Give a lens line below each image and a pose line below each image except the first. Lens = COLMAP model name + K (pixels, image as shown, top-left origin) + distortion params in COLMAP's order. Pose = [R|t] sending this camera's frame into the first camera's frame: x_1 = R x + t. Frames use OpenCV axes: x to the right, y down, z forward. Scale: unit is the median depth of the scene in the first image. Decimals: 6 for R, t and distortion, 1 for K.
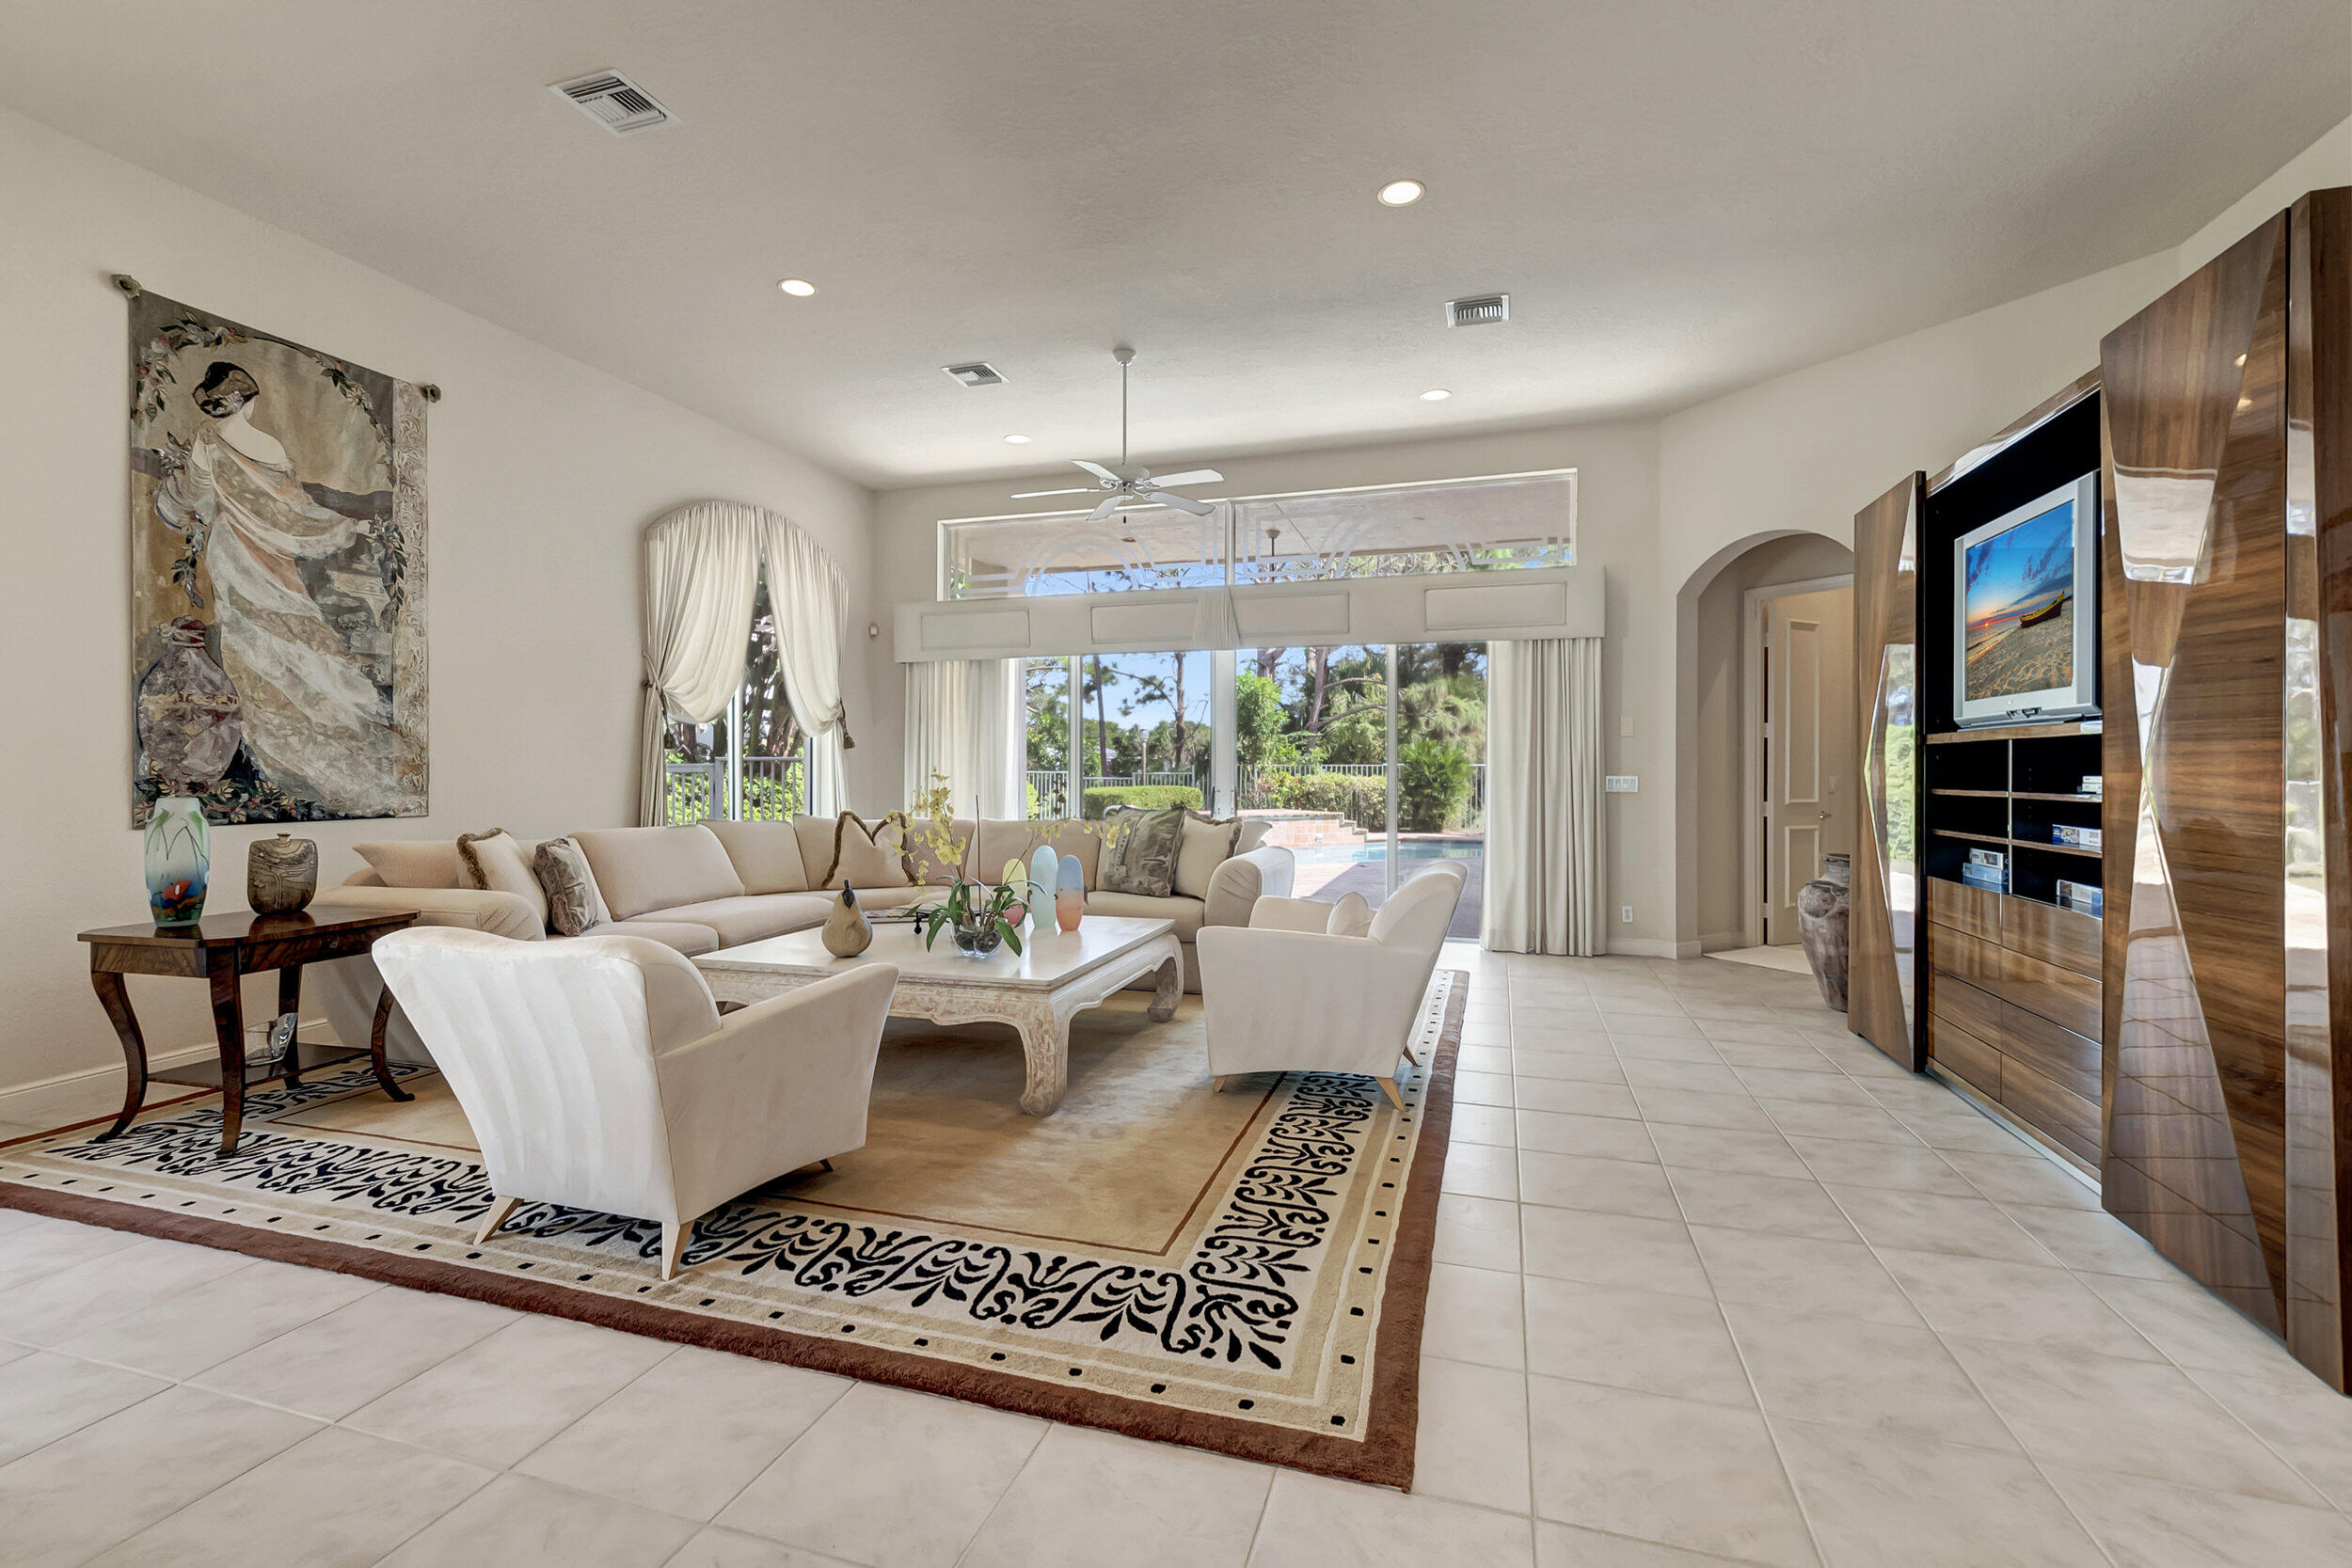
lens RADIAL K [[1035.4, 0, 1167.4], [0, 1035.4, 758.9], [0, 0, 1]] dist [-0.004030, -0.000329]
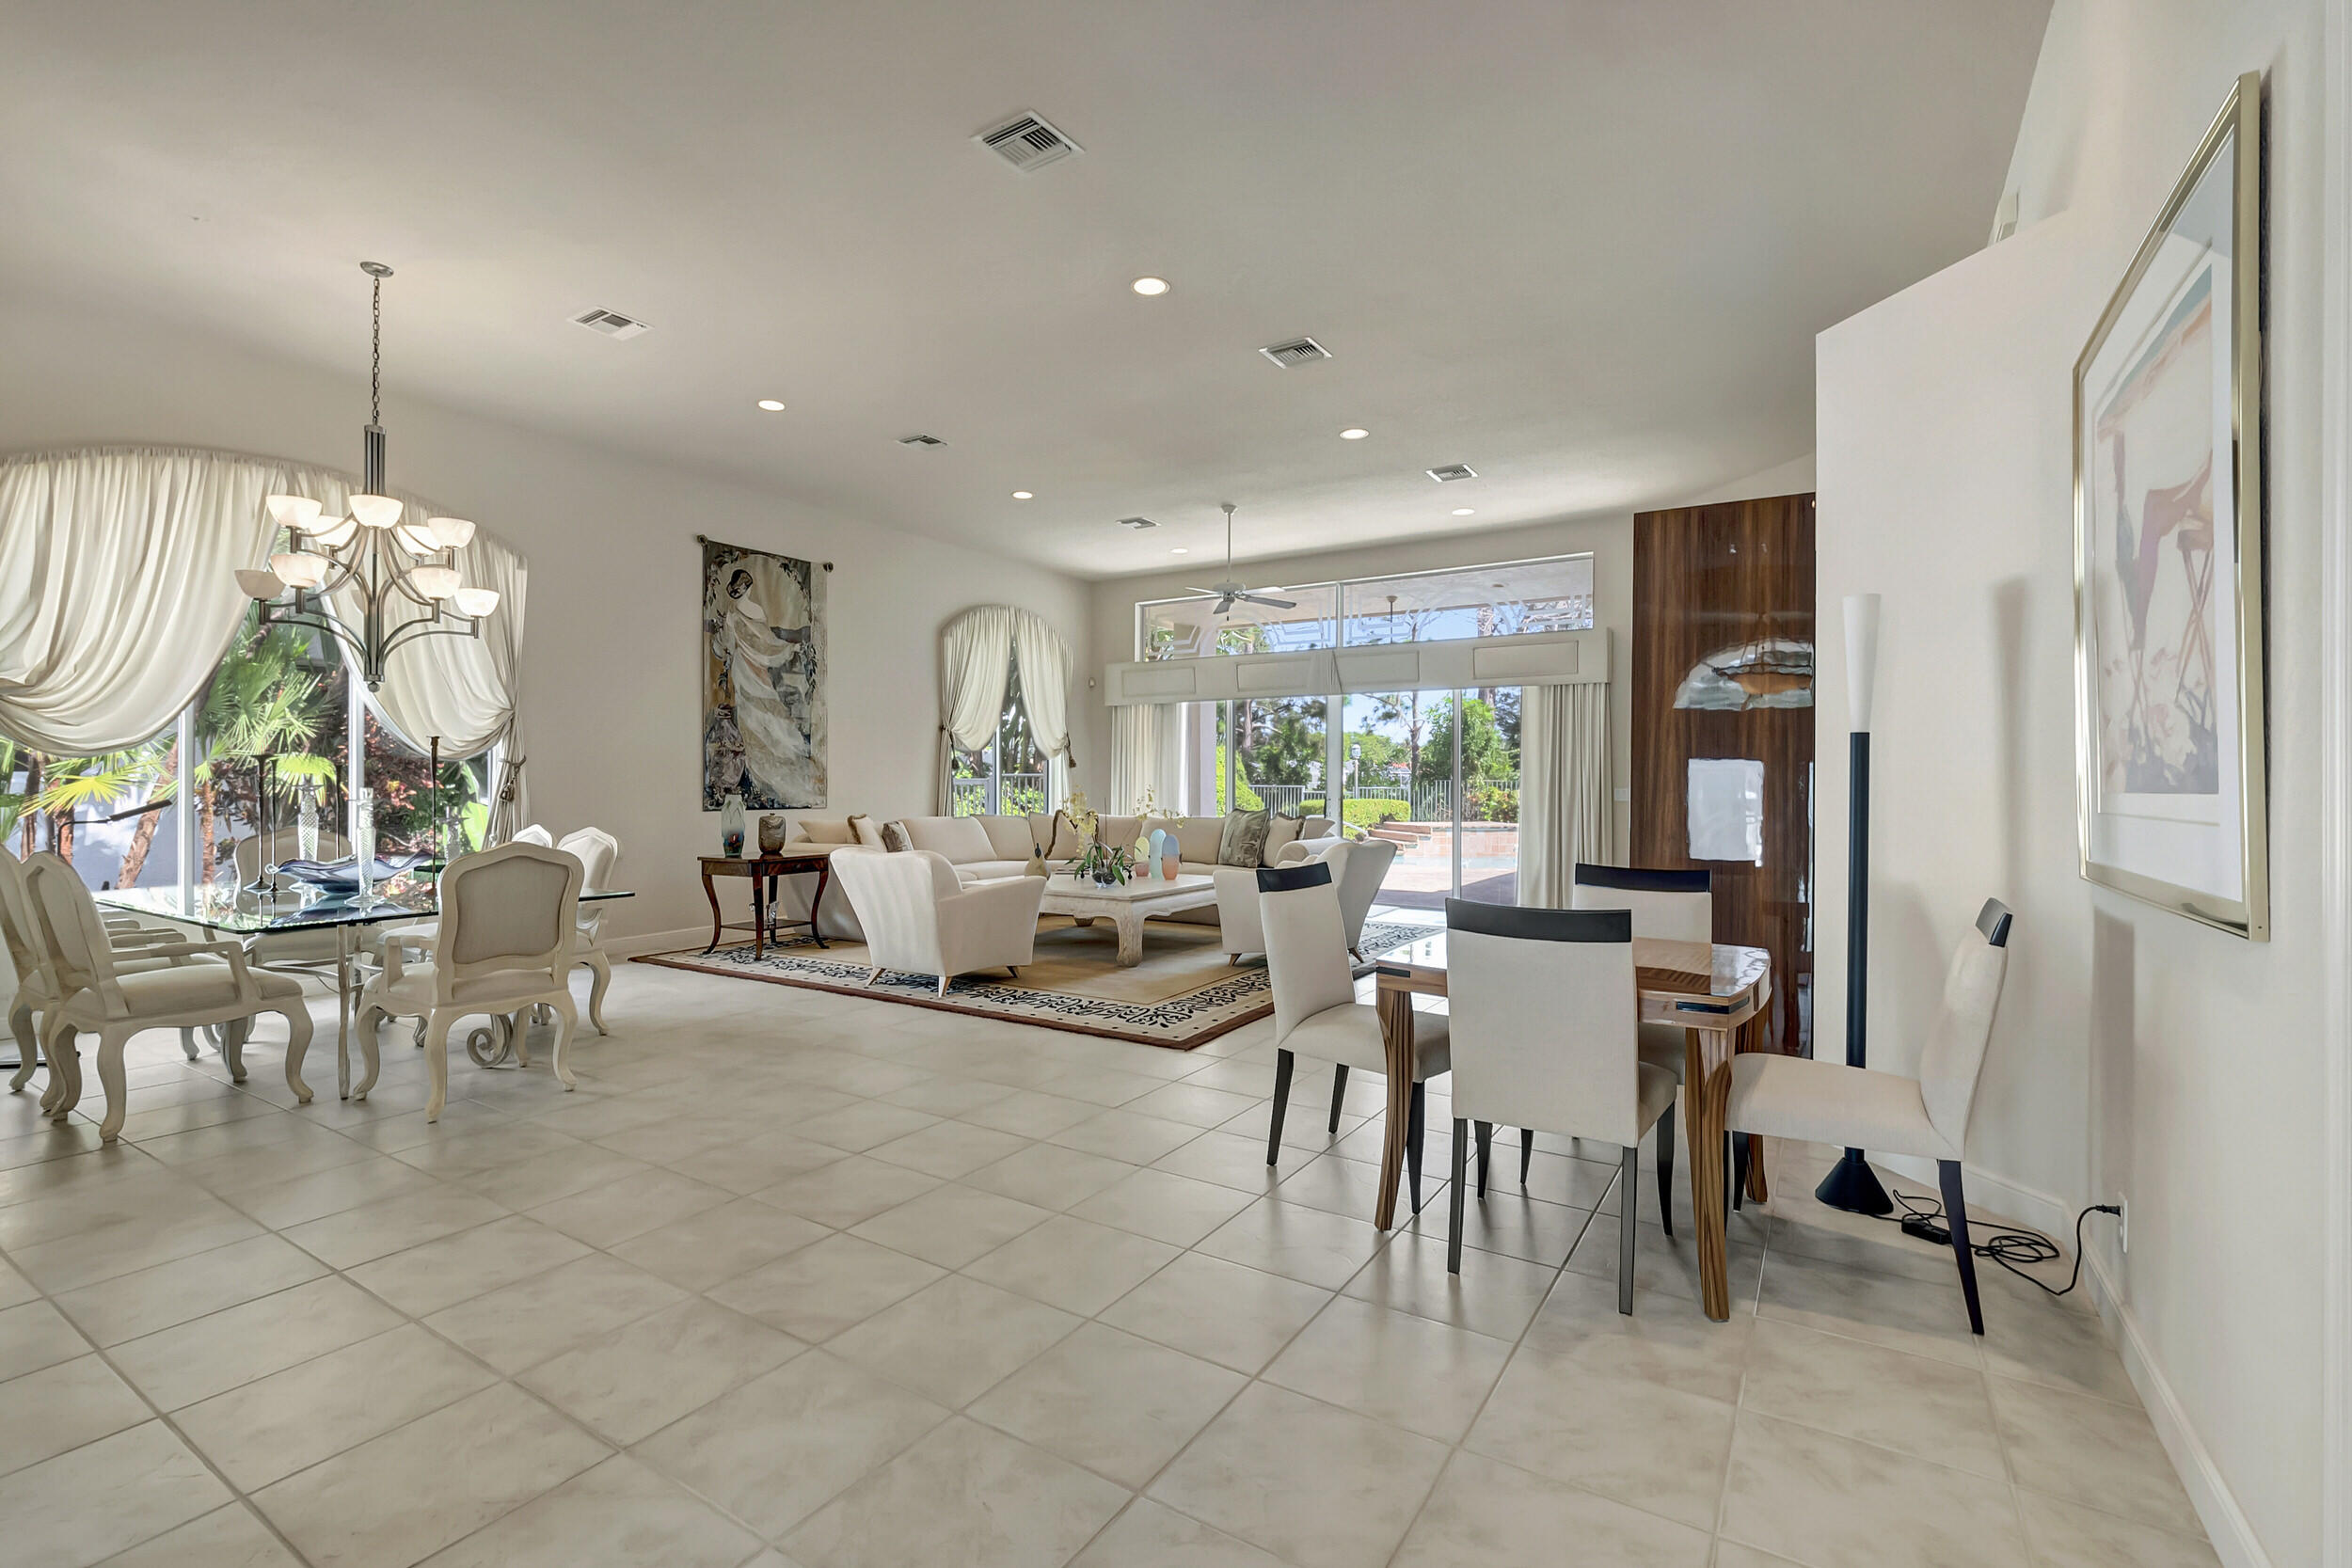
lens RADIAL K [[1035.4, 0, 1167.4], [0, 1035.4, 758.9], [0, 0, 1]] dist [-0.004030, -0.000329]
pose [[0.965919, -0.002973, -0.258828, 0.342890], [-0.000569, 0.999907, -0.013609, -0.005404], [0.258844, 0.013292, 0.965828, -0.629066]]
